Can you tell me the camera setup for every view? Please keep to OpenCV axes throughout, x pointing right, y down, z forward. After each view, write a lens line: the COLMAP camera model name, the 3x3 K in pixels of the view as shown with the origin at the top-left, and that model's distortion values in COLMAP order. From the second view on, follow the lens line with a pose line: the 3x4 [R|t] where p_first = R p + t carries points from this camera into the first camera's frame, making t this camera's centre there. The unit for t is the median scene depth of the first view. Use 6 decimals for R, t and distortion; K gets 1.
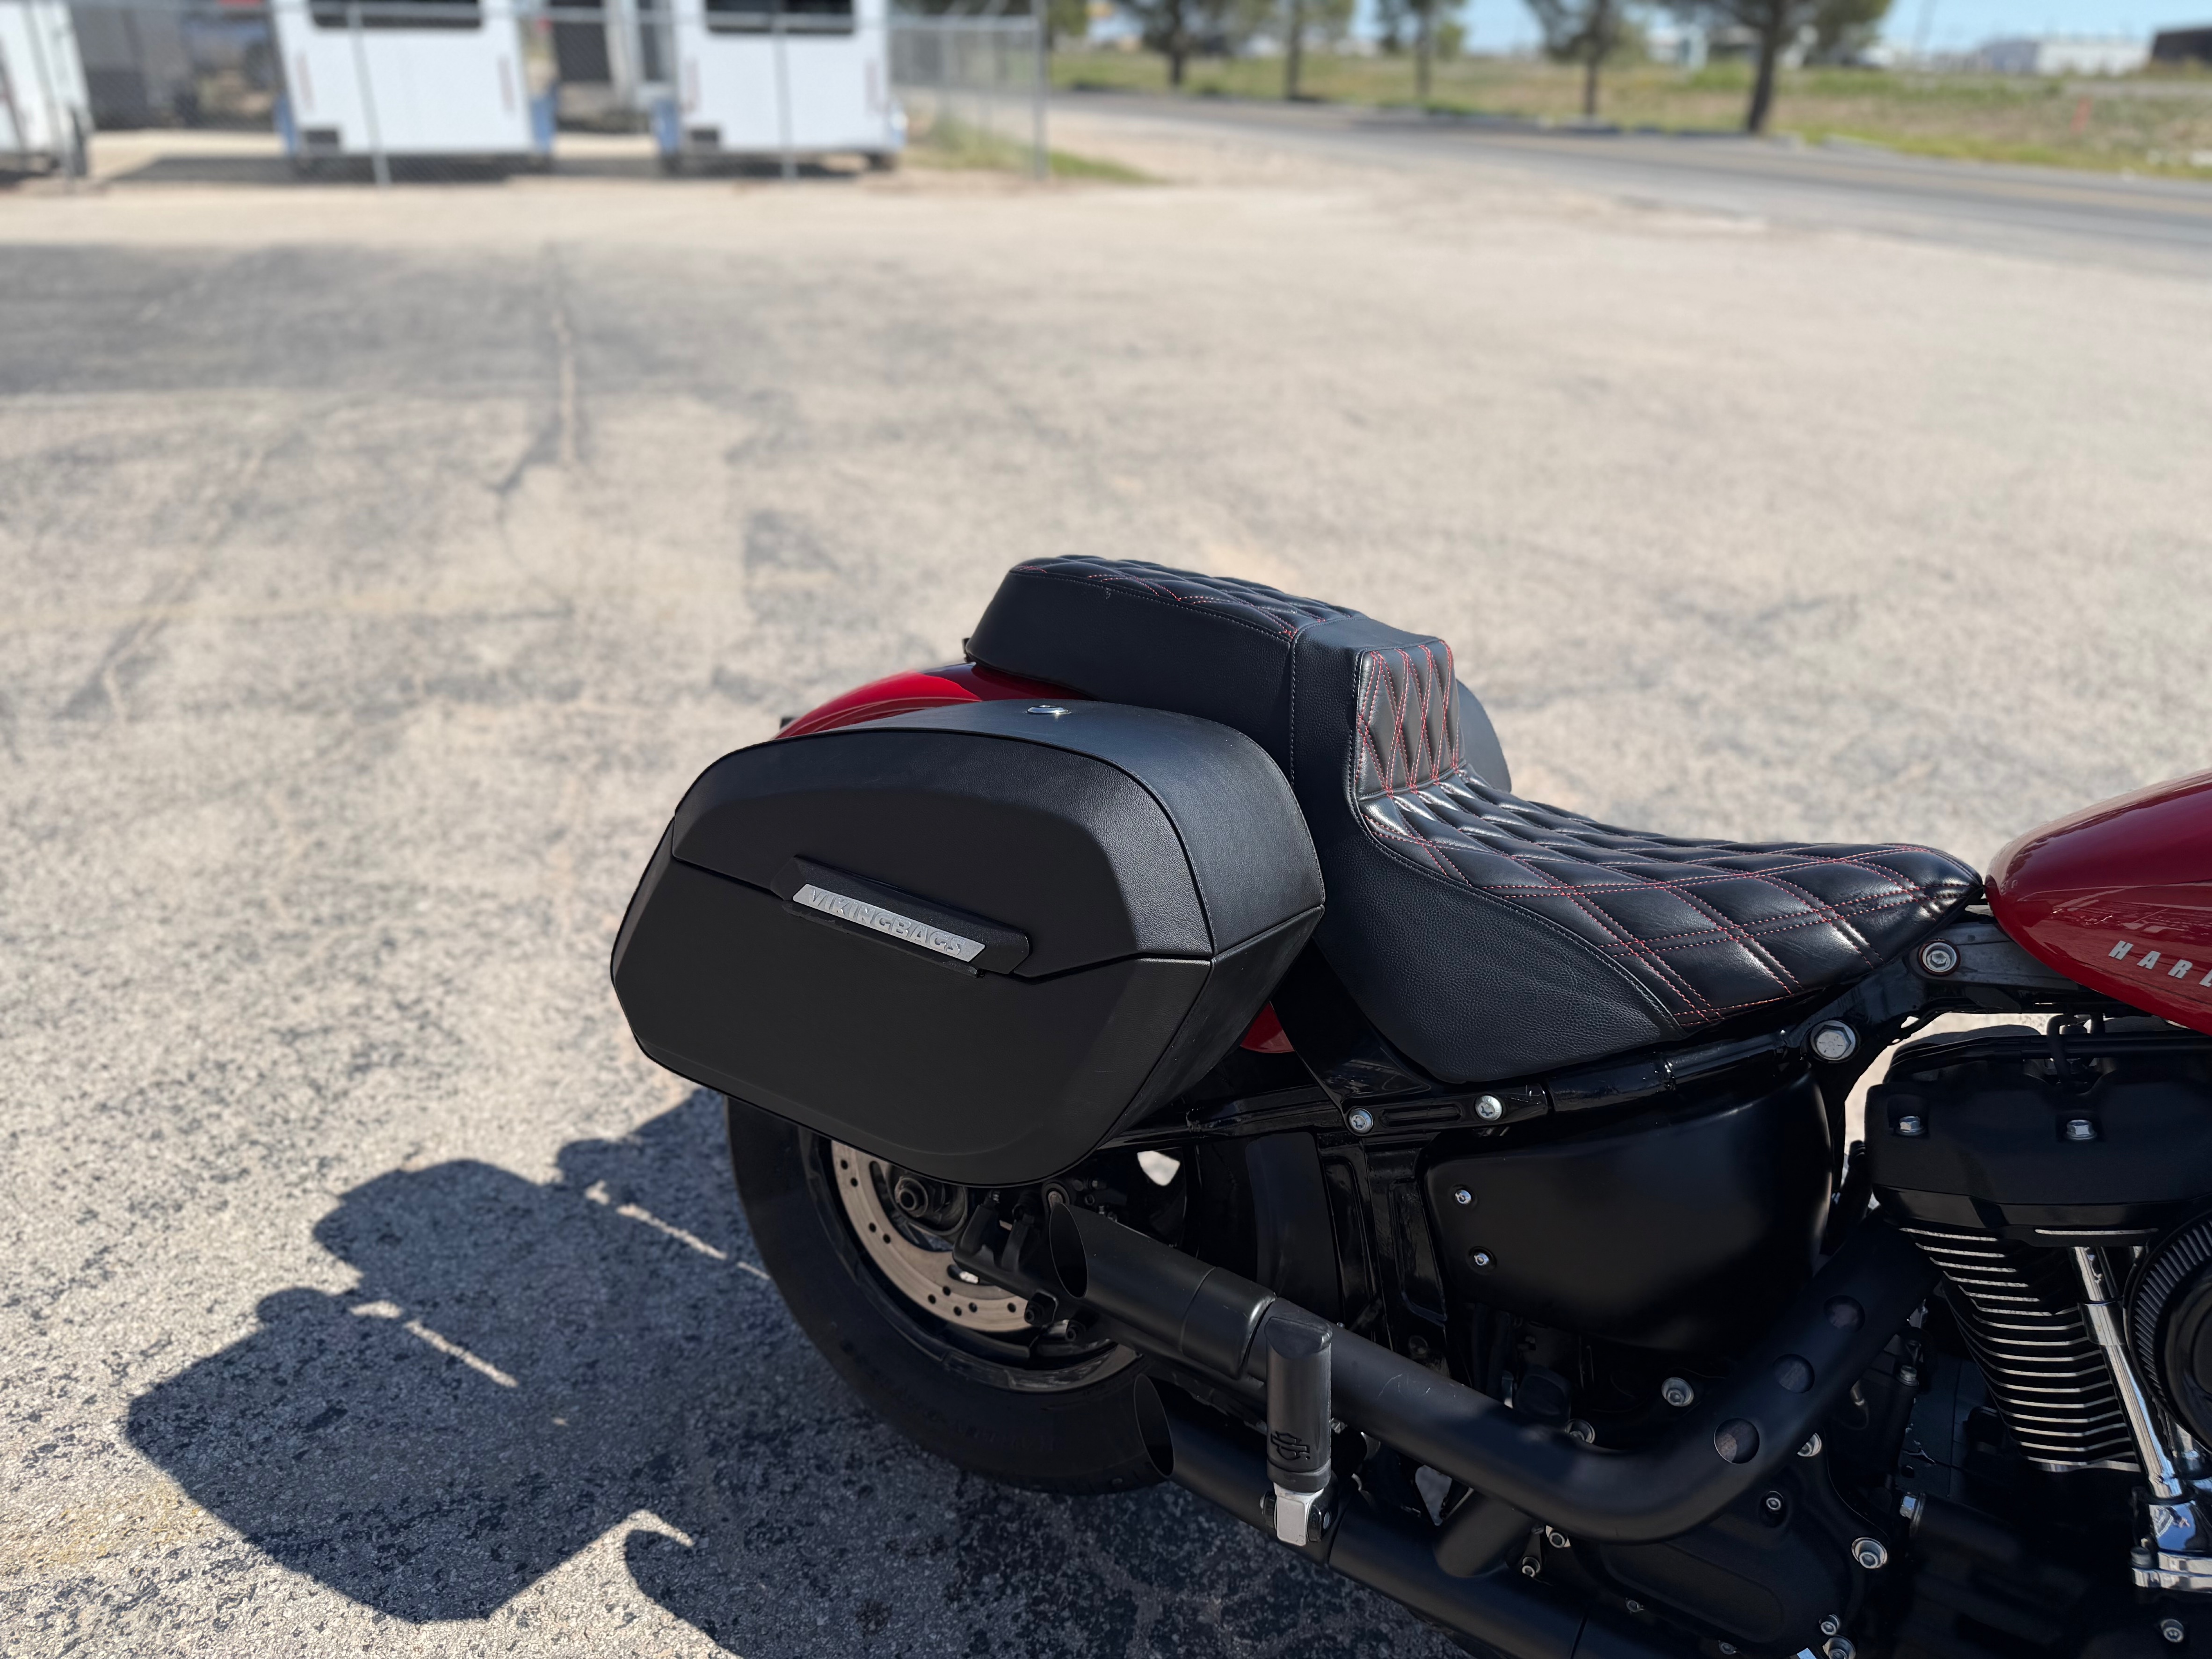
lens RADIAL K [[1565.5, 0, 1102.2], [0, 1565.5, 839.7], [0, 0, 1]] dist [0.018118, -0.030745]
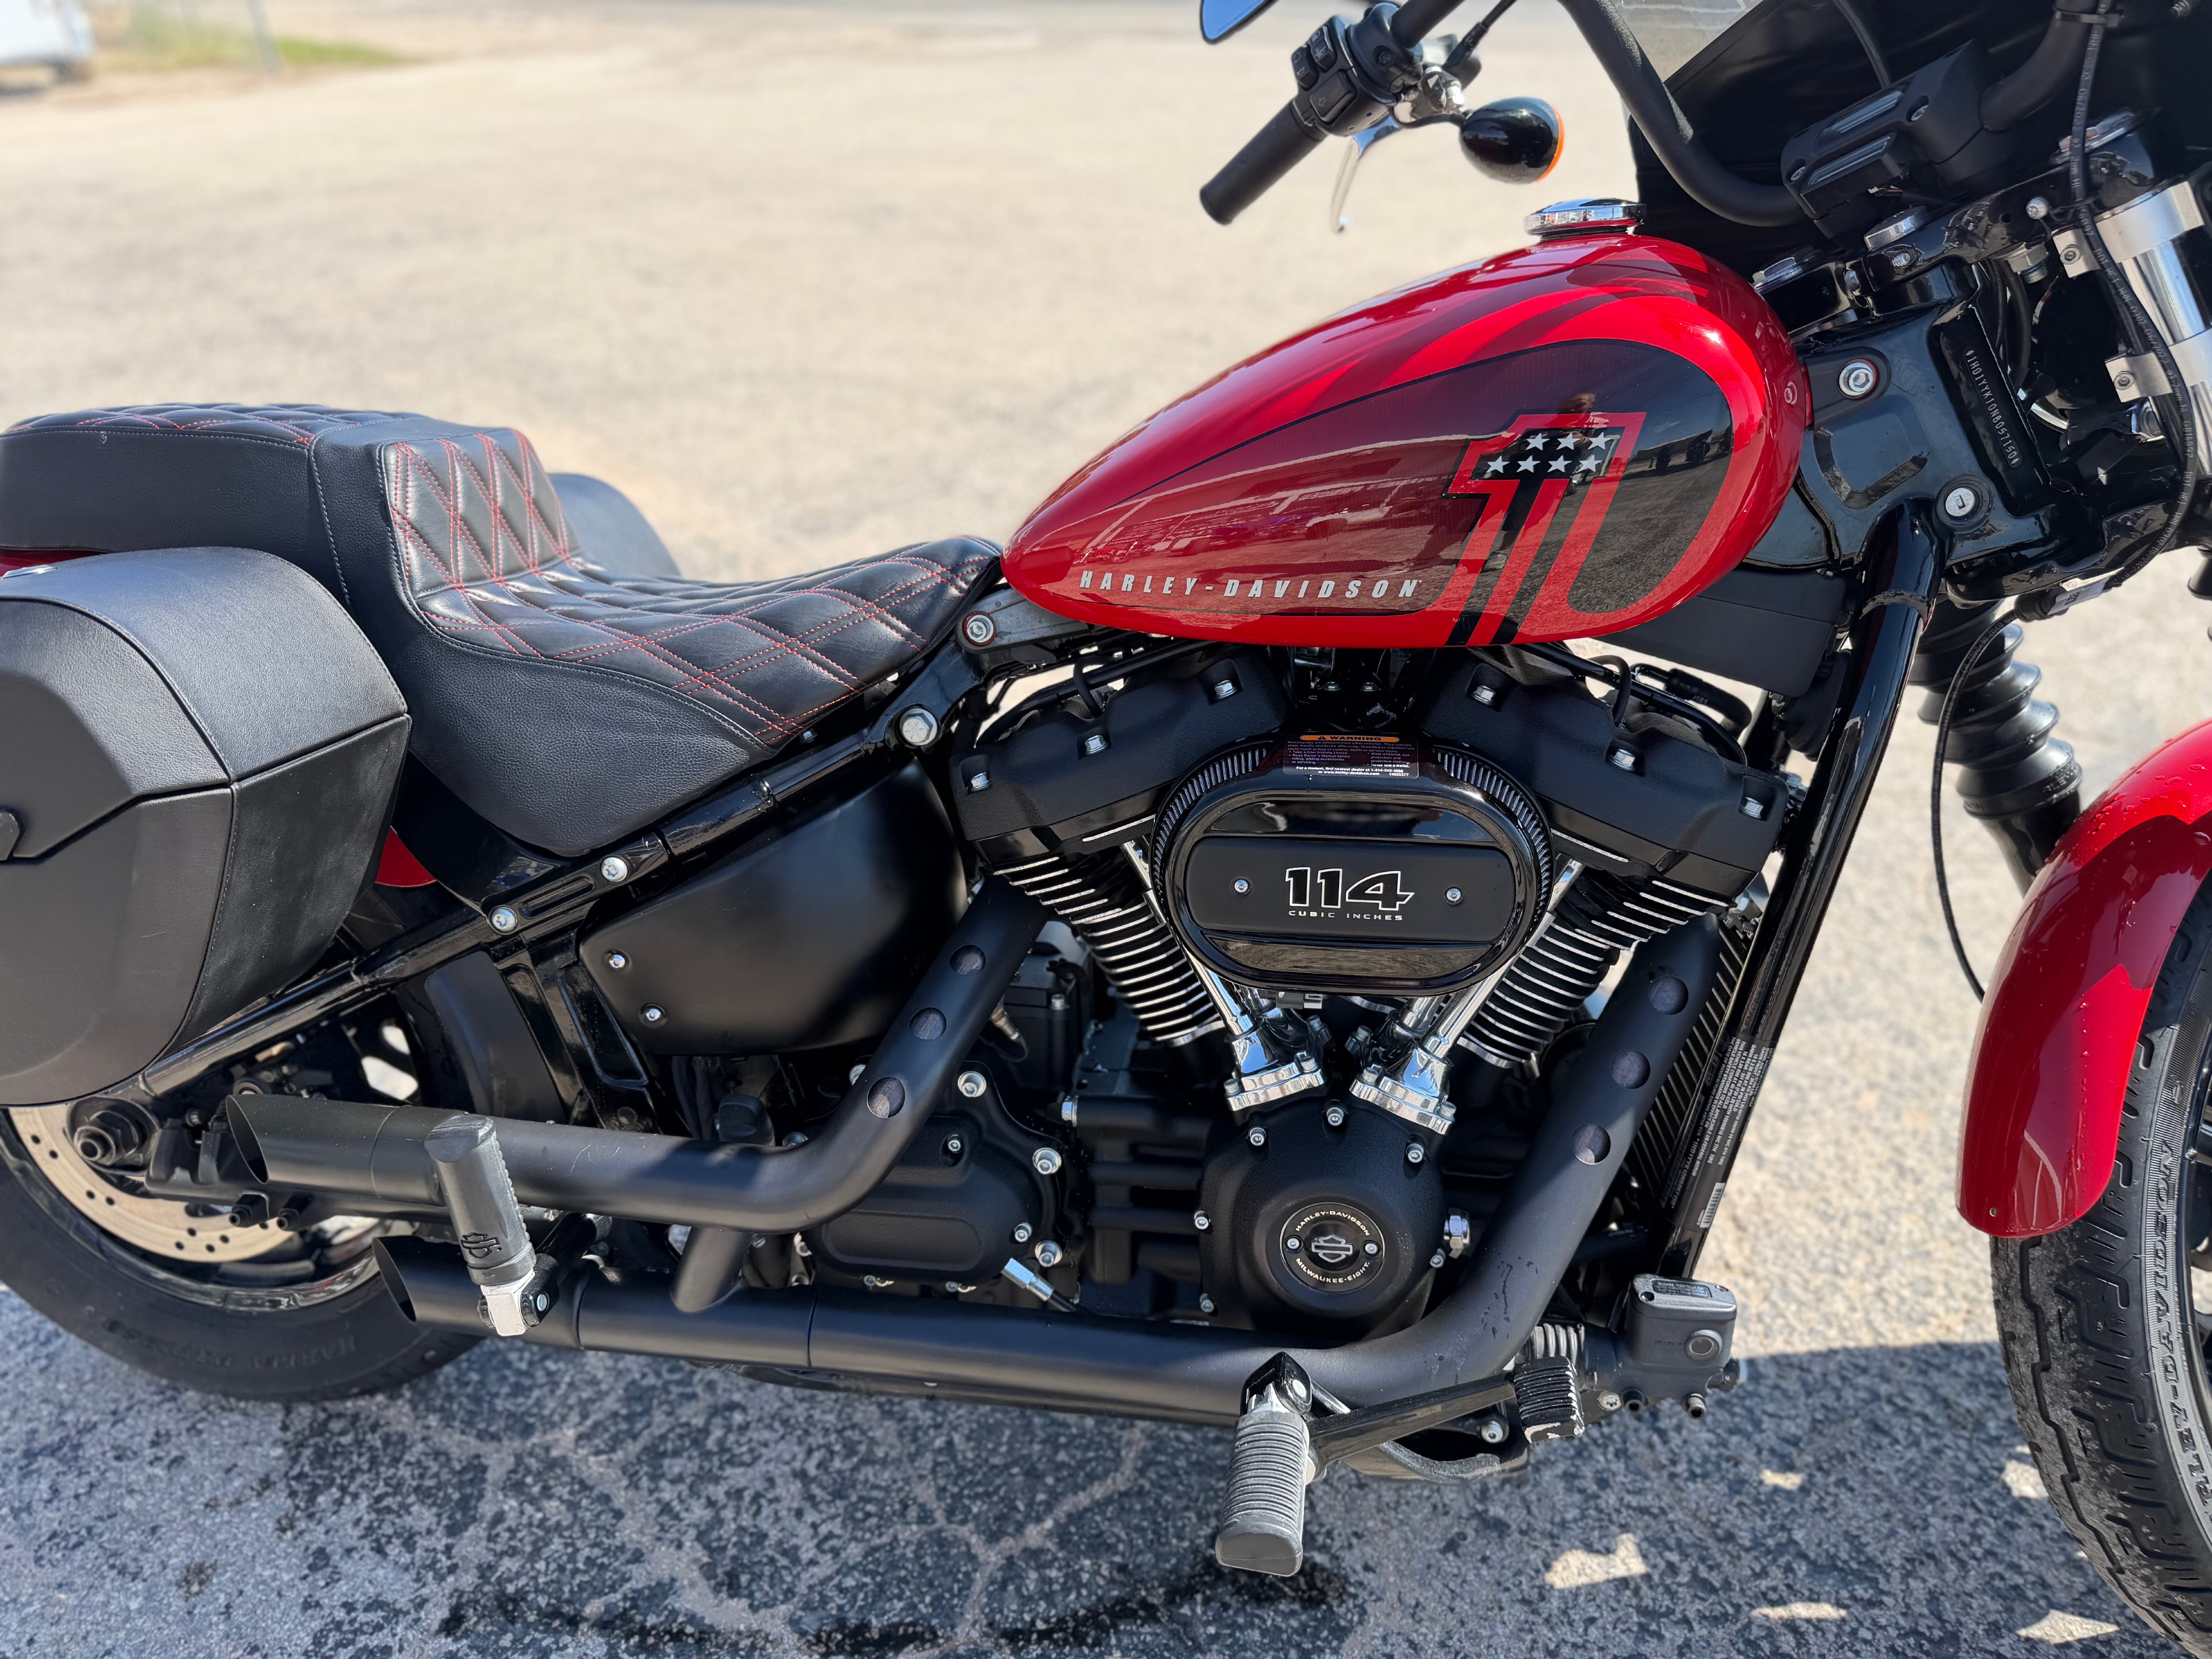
lens RADIAL K [[1565.5, 0, 1093.9], [0, 1565.5, 826.4], [0, 0, 1]] dist [0.018118, -0.030745]
pose [[0.920302, -0.249659, 0.301188, 0.144534], [0.227897, 0.967903, 0.105952, 0.066178], [-0.317973, -0.028868, 0.947660, -0.038441]]
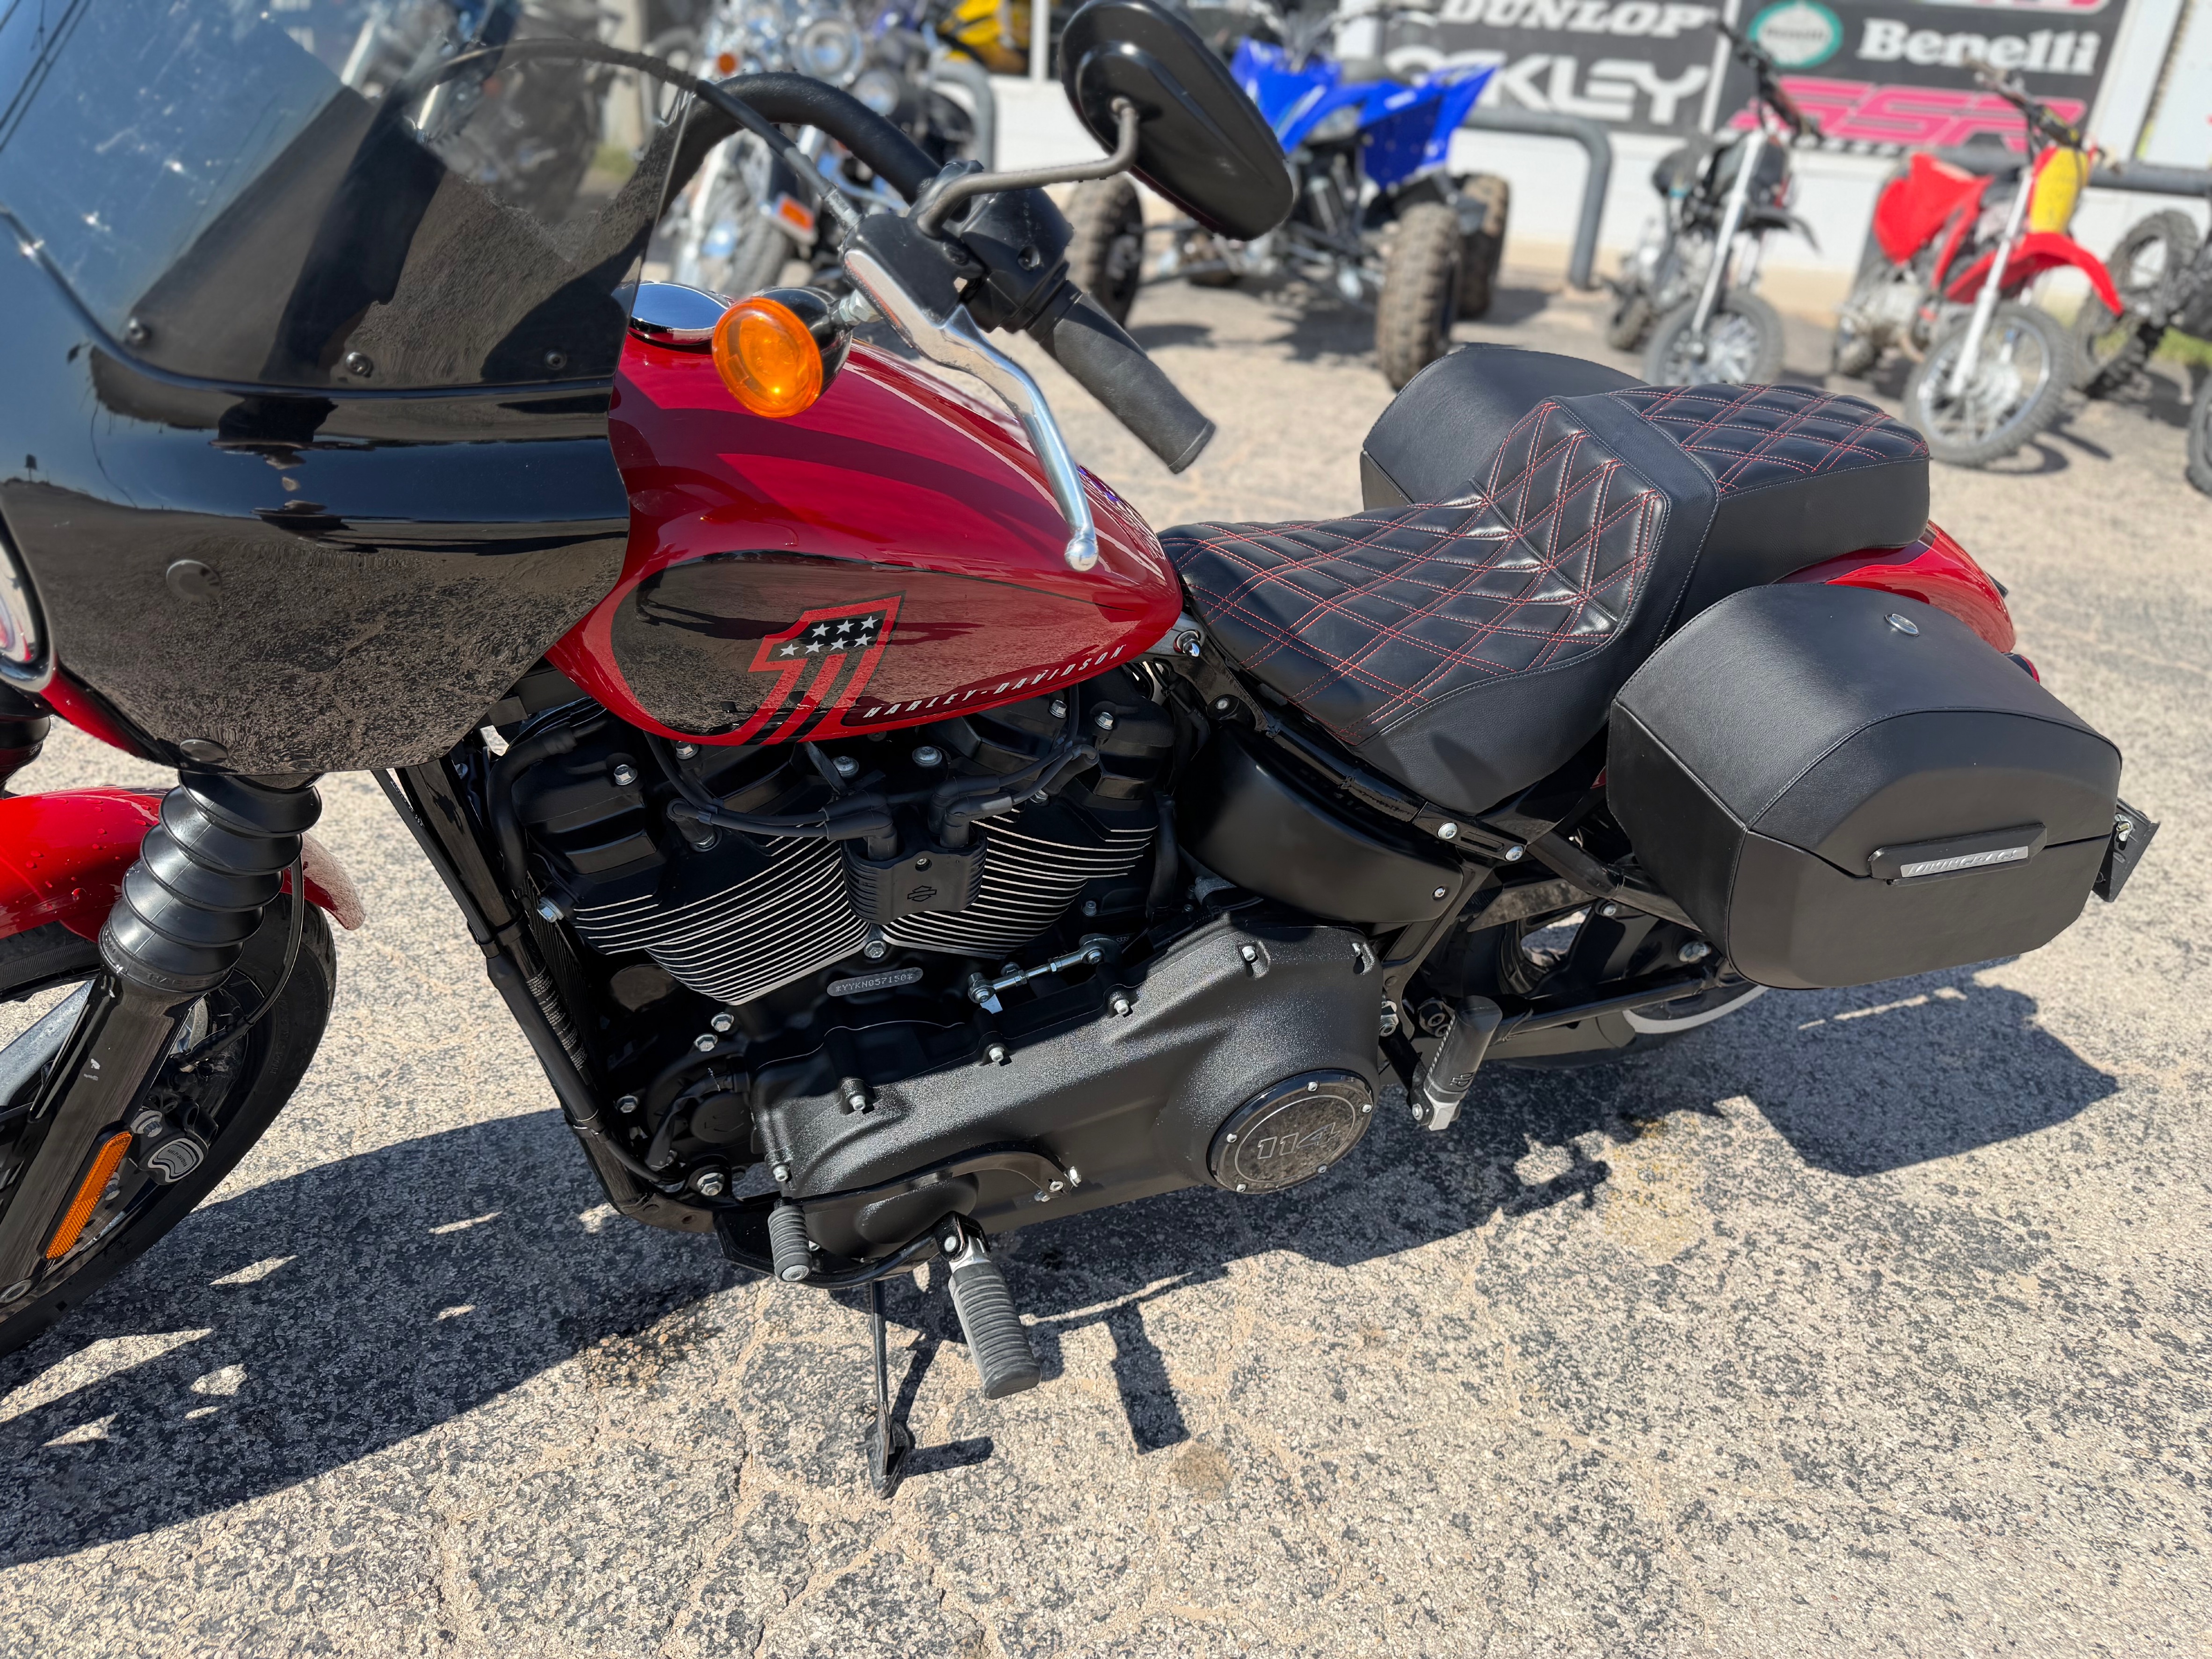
lens RADIAL K [[1565.5, 0, 1106.5], [0, 1565.5, 826.7], [0, 0, 1]] dist [0.018118, -0.030745]
pose [[-0.611418, 0.321576, -0.723019, 0.935458], [-0.416836, 0.645768, 0.639712, -0.366678], [0.672618, 0.692512, -0.260790, 0.876769]]
